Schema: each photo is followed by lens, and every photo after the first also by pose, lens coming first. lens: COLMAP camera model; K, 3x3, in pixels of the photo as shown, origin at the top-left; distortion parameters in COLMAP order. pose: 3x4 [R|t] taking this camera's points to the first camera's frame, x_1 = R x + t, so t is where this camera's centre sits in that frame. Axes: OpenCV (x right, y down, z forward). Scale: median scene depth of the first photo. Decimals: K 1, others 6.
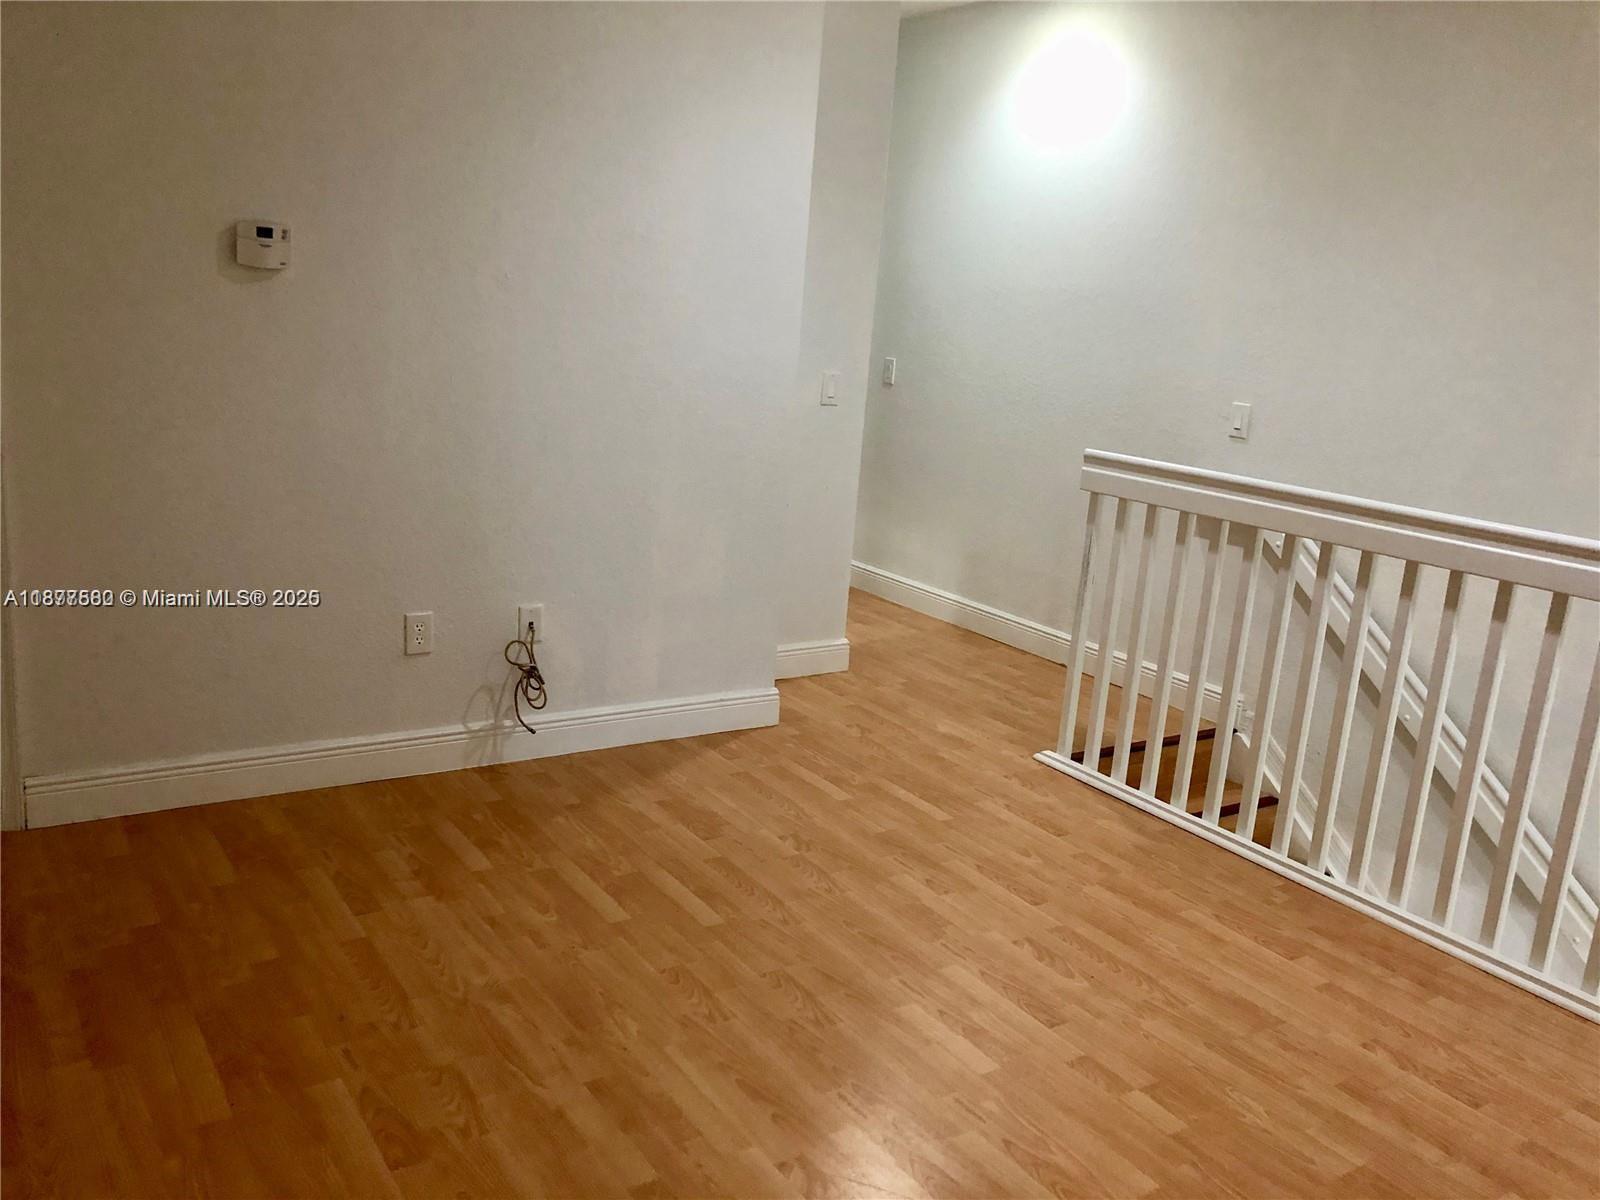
lens RADIAL K [[1311.8, 0, 800.0], [0, 1311.8, 600.0], [0, 0, 1]] dist [0.002020, -0.005479]
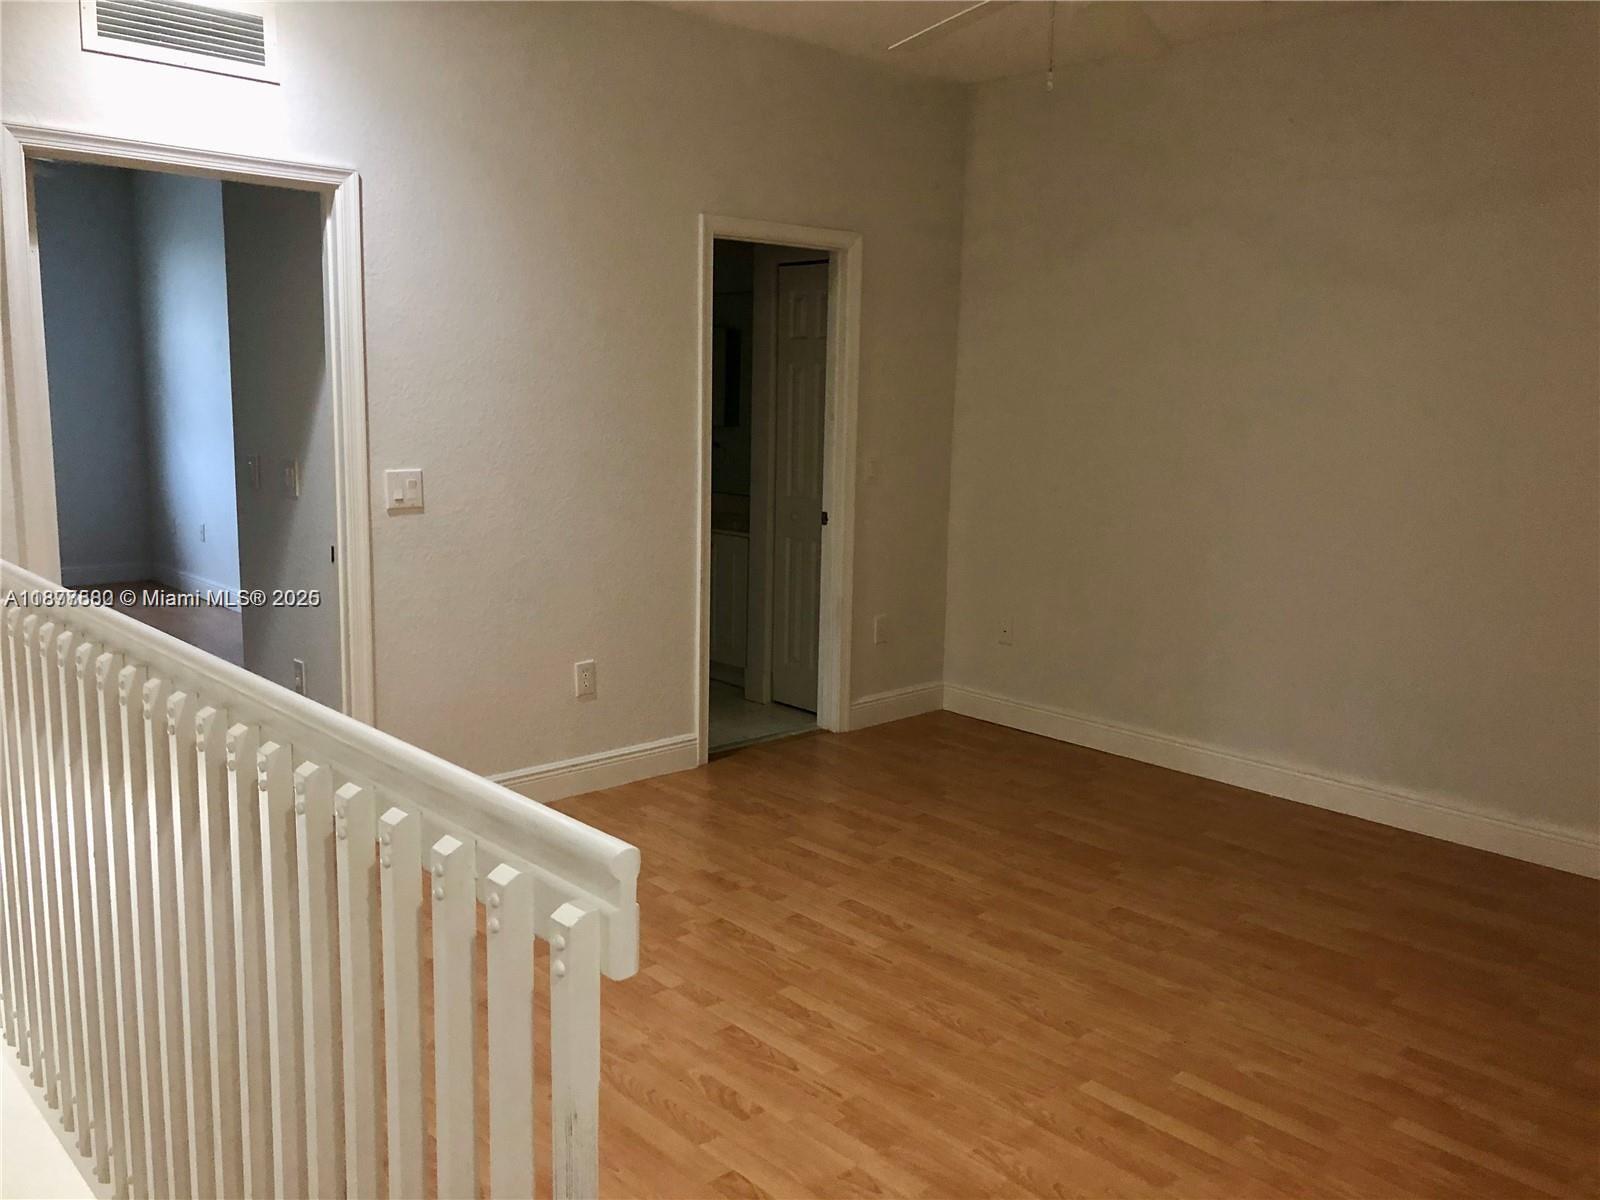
lens RADIAL K [[1311.8, 0, 800.0], [0, 1311.8, 600.0], [0, 0, 1]] dist [0.002020, -0.005479]
pose [[-0.981915, -0.064420, -0.178025, 0.330534], [-0.126562, 0.922688, 0.364182, -0.392905], [0.140801, 0.380127, -0.914155, 1.751979]]
